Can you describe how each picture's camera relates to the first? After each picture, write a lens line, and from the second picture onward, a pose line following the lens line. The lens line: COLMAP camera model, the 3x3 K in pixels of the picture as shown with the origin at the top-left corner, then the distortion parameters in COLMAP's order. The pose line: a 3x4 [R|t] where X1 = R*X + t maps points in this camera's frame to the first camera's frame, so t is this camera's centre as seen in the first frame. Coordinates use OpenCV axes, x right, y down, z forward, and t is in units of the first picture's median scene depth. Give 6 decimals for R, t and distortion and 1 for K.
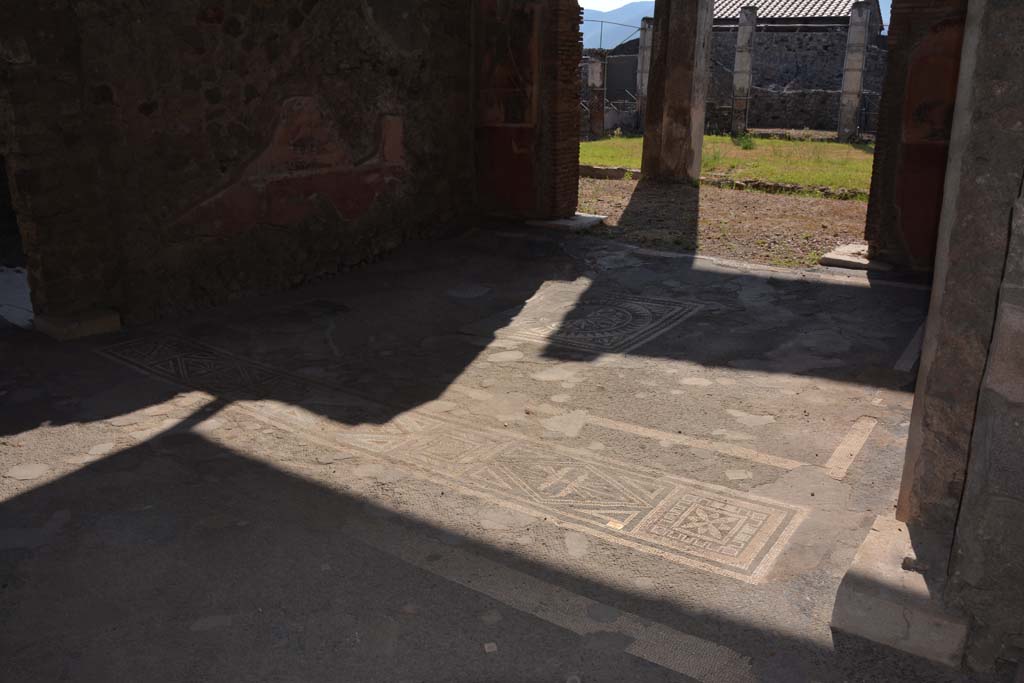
lens RADIAL K [[802.2, 0, 512.2], [0, 802.2, 336.5], [0, 0, 1]] dist [-0.158573, 0.116590]
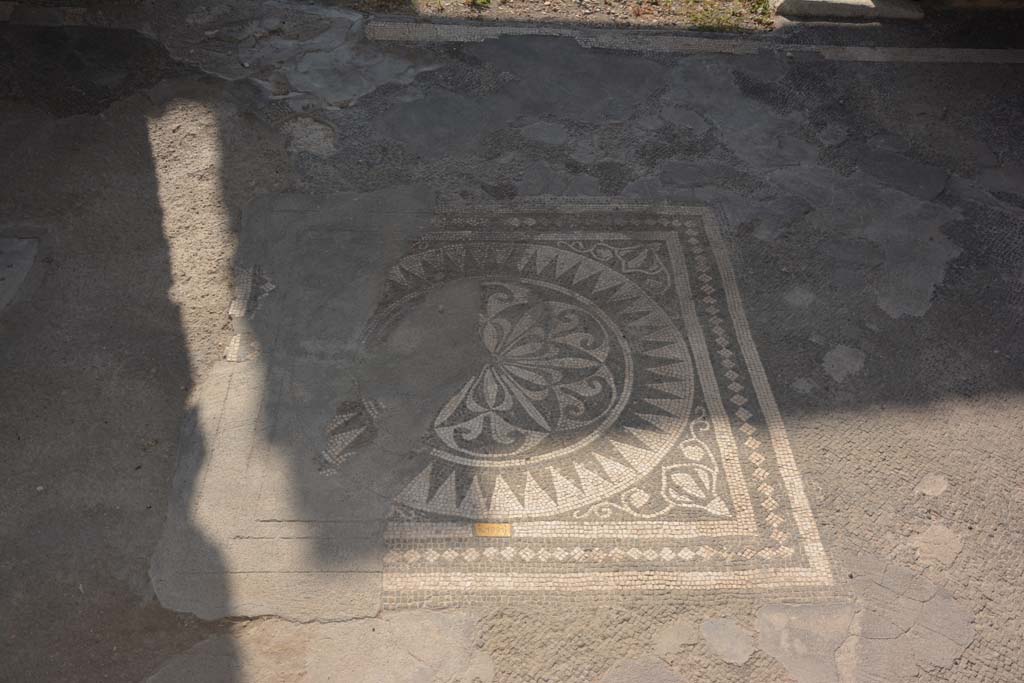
lens RADIAL K [[930.2, 0, 511.1], [0, 930.2, 347.9], [0, 0, 1]] dist [-0.053632, 0.000000]
pose [[0.780351, -0.360021, 0.511309, -0.146910], [0.125638, 0.891237, 0.435788, -0.290522], [-0.612591, -0.275828, 0.740710, 1.062265]]
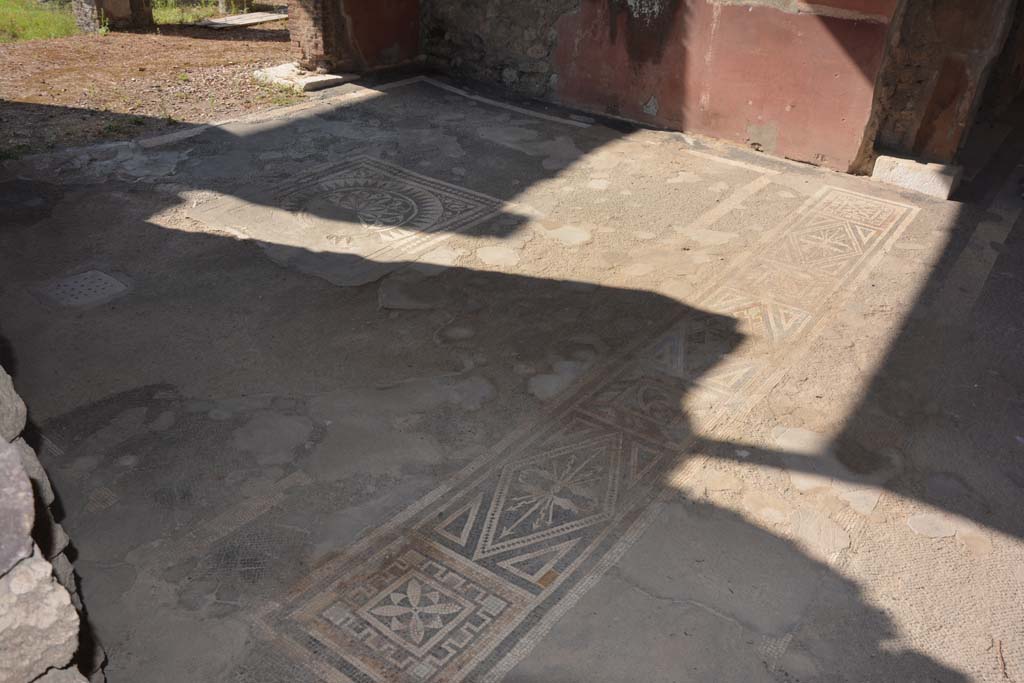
lens RADIAL K [[802.2, 0, 516.1], [0, 802.2, 352.0], [0, 0, 1]] dist [-0.158573, 0.116590]
pose [[0.020520, -0.497922, 0.866979, -0.964301], [0.272918, 0.837017, 0.474254, -0.346544], [-0.961818, 0.226883, 0.153067, 1.140641]]
